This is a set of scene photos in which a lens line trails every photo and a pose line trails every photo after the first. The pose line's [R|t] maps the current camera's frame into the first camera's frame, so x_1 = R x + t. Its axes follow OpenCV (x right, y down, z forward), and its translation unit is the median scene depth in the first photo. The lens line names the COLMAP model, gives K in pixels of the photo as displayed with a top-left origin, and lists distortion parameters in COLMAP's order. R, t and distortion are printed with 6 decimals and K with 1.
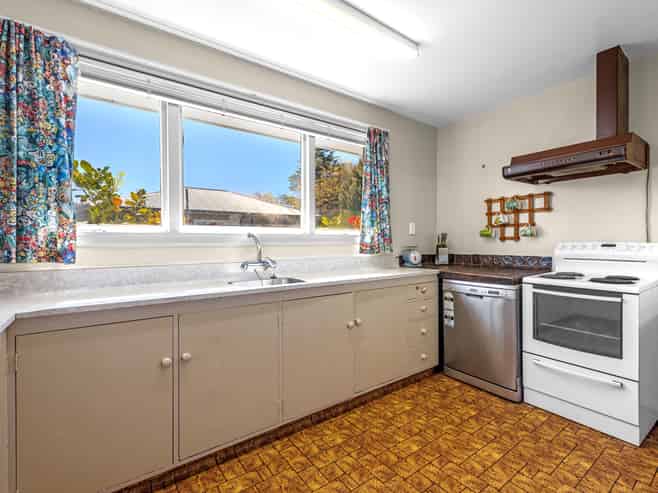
lens RADIAL K [[295.4, 0, 329.2], [0, 295.4, 244.1], [0, 0, 1]] dist [0.003780, -0.000362]
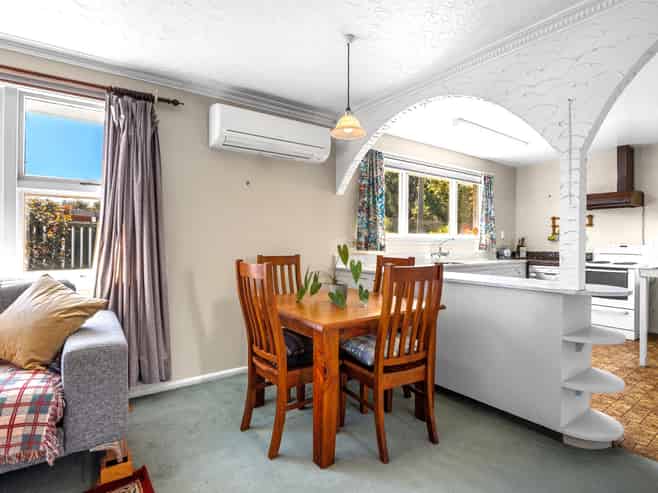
lens RADIAL K [[385.7, 0, 307.1], [0, 385.7, 240.2], [0, 0, 1]] dist [0.005691, 0.001882]
pose [[0.999483, 0.011865, 0.029868, -1.087235], [-0.011708, 0.999917, -0.005406, 0.000716], [-0.029930, 0.005054, 0.999539, -1.338756]]
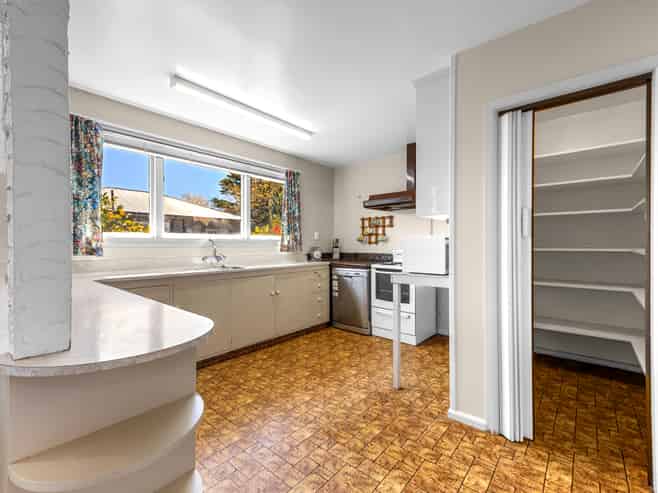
lens RADIAL K [[295.4, 0, 331.2], [0, 295.4, 247.3], [0, 0, 1]] dist [0.003780, -0.000362]
pose [[0.972046, 0.003889, 0.234758, 0.000701], [-0.004677, 0.999985, 0.002802, 0.003298], [-0.234744, -0.003821, 0.972050, -0.650149]]
